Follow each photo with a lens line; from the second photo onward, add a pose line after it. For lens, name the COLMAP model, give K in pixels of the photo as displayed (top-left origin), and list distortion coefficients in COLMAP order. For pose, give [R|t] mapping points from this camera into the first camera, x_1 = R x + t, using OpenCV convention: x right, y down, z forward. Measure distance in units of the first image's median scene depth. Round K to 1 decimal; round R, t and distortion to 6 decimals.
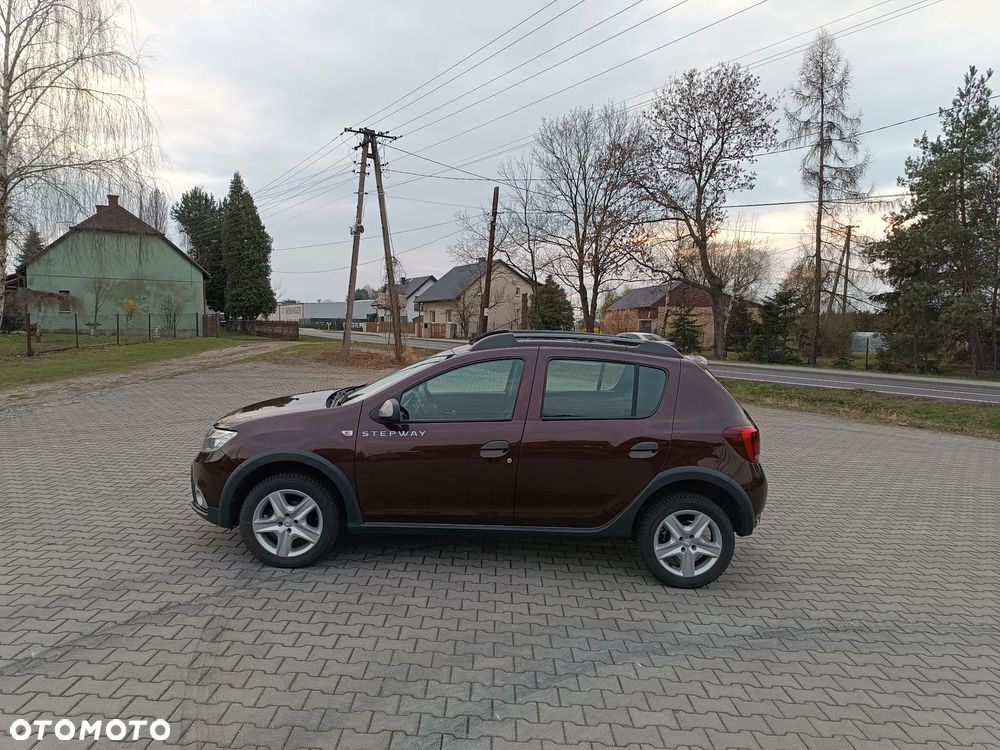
lens RADIAL K [[705.9, 0, 503.6], [0, 705.9, 384.4], [0, 0, 1]] dist [0.040695, -0.044587]
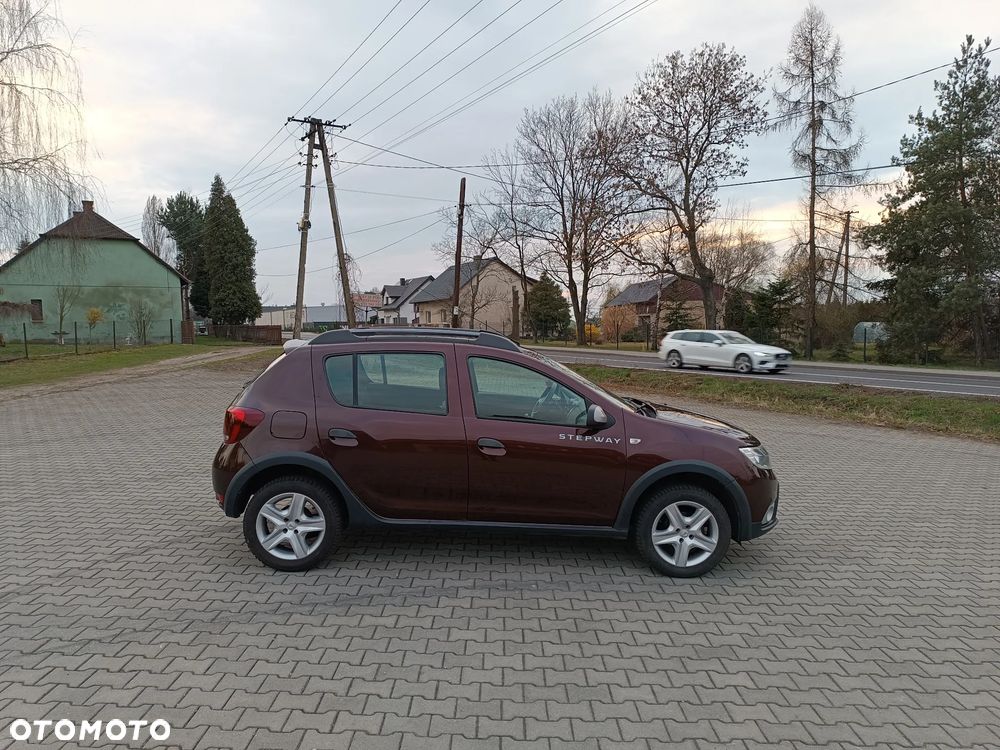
lens RADIAL K [[705.9, 0, 502.9], [0, 705.9, 385.8], [0, 0, 1]] dist [0.040695, -0.044587]
pose [[0.999566, -0.022881, -0.018567, 0.043290], [0.022934, 0.999733, 0.002668, -0.001940], [0.018501, -0.003093, 0.999824, 0.042187]]
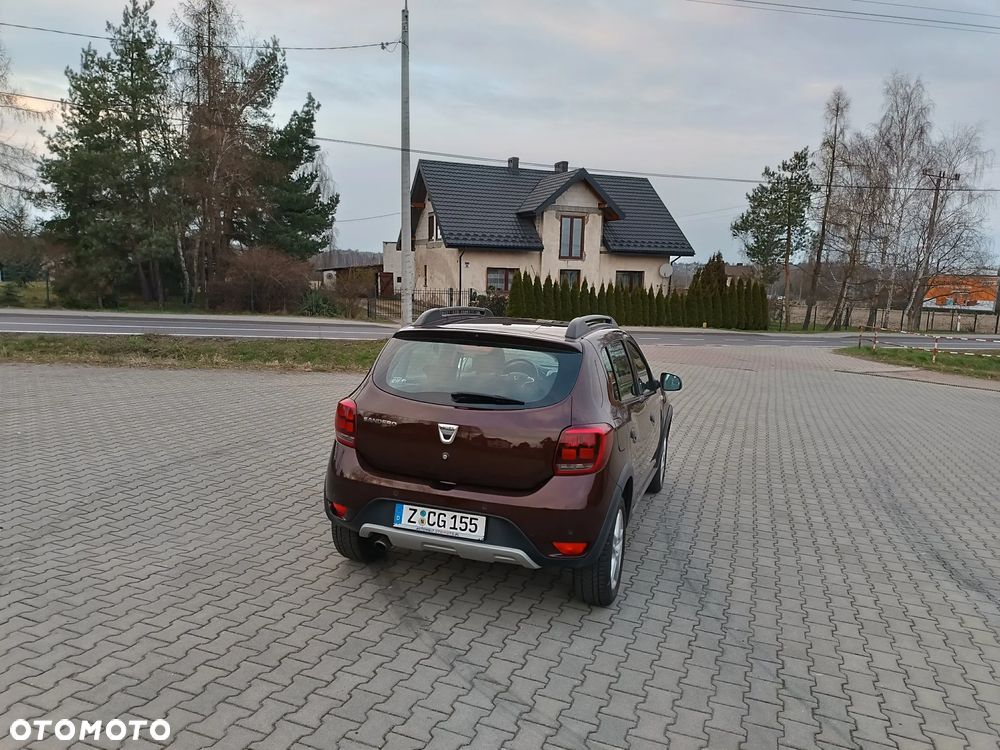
lens RADIAL K [[705.9, 0, 507.1], [0, 705.9, 378.8], [0, 0, 1]] dist [0.040695, -0.044587]
pose [[0.359722, -0.136149, 0.923073, -0.103162], [0.045474, 0.990679, 0.128399, -0.018401], [-0.931951, -0.004212, 0.362560, 0.145920]]
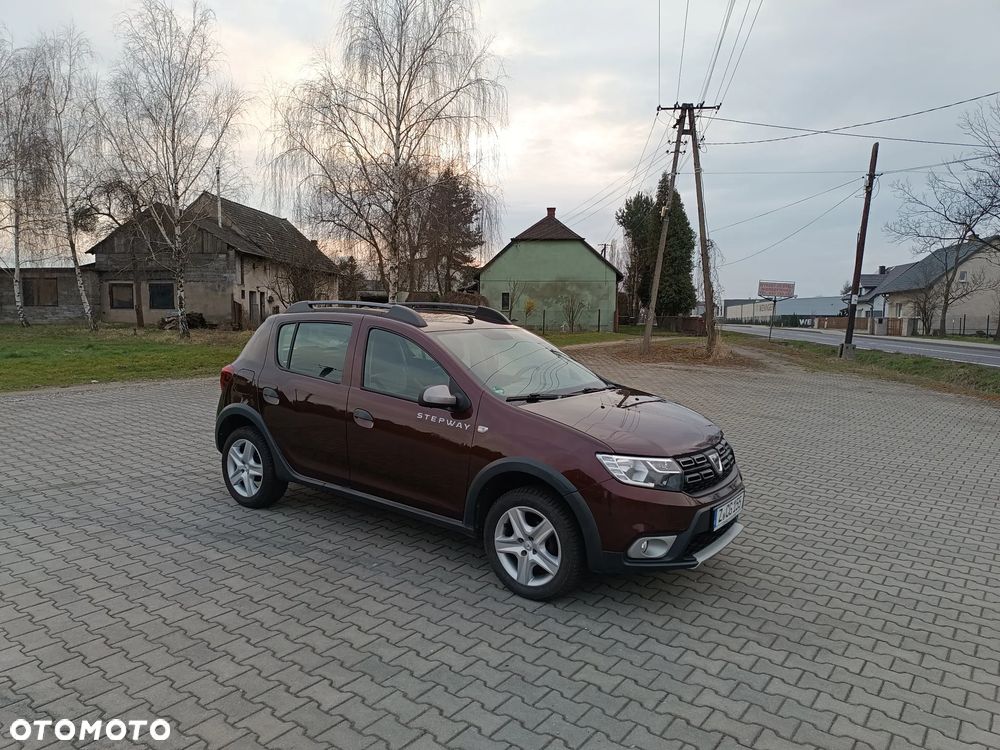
lens RADIAL K [[705.9, 0, 499.4], [0, 705.9, 386.5], [0, 0, 1]] dist [0.040695, -0.044587]
pose [[0.780824, 0.051560, -0.622620, 0.137482], [-0.048844, 0.998576, 0.021438, -0.000236], [0.622839, 0.013672, 0.782231, 0.085457]]
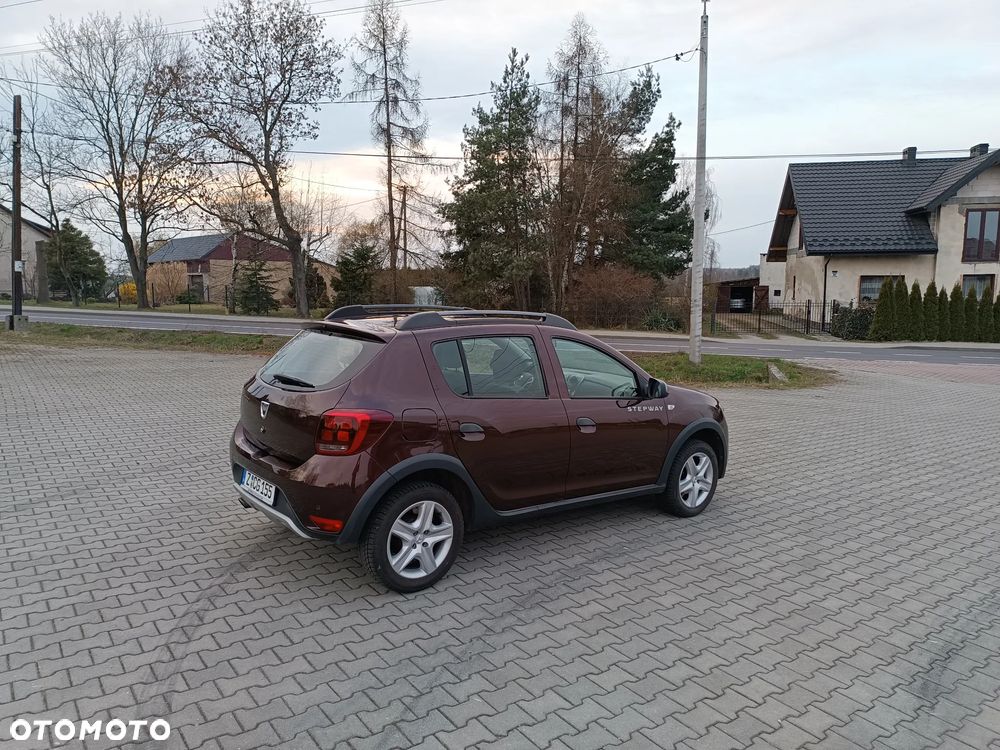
lens RADIAL K [[705.9, 0, 504.1], [0, 705.9, 382.1], [0, 0, 1]] dist [0.040695, -0.044587]
pose [[0.804426, -0.091615, 0.586946, -0.050847], [0.055447, 0.995303, 0.079363, -0.009934], [-0.591459, -0.031297, 0.805727, 0.073114]]
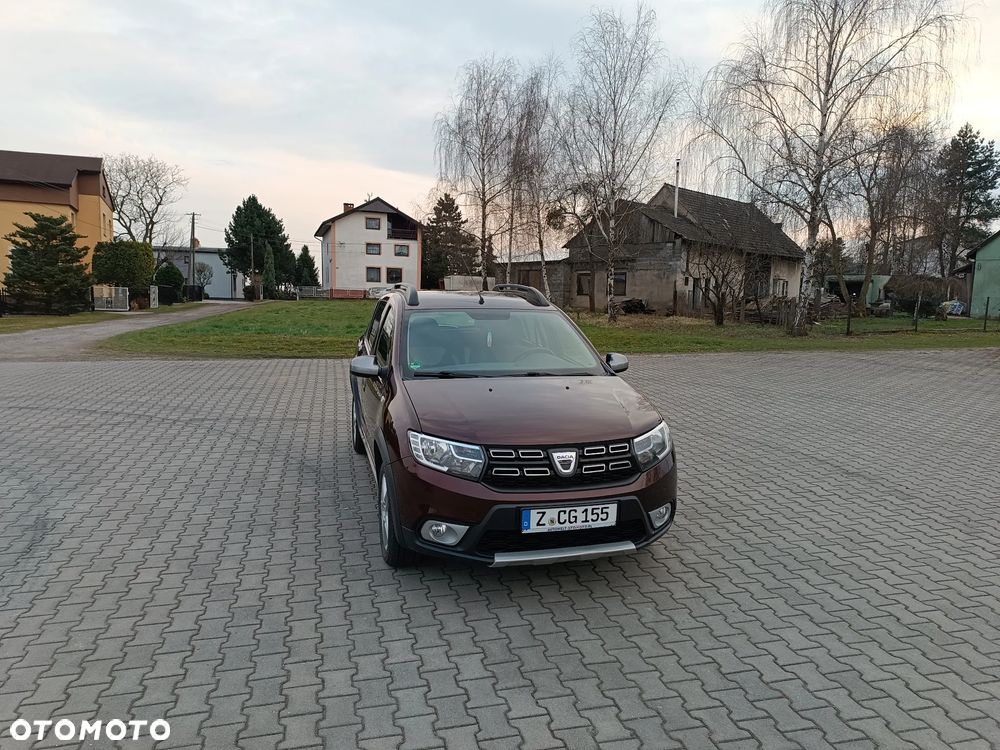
lens RADIAL K [[705.9, 0, 497.9], [0, 705.9, 386.9], [0, 0, 1]] dist [0.040695, -0.044587]
pose [[0.216974, 0.109877, -0.969974, 0.188184], [-0.097020, 0.991153, 0.090573, -0.005957], [0.971344, 0.074454, 0.225714, 0.164305]]
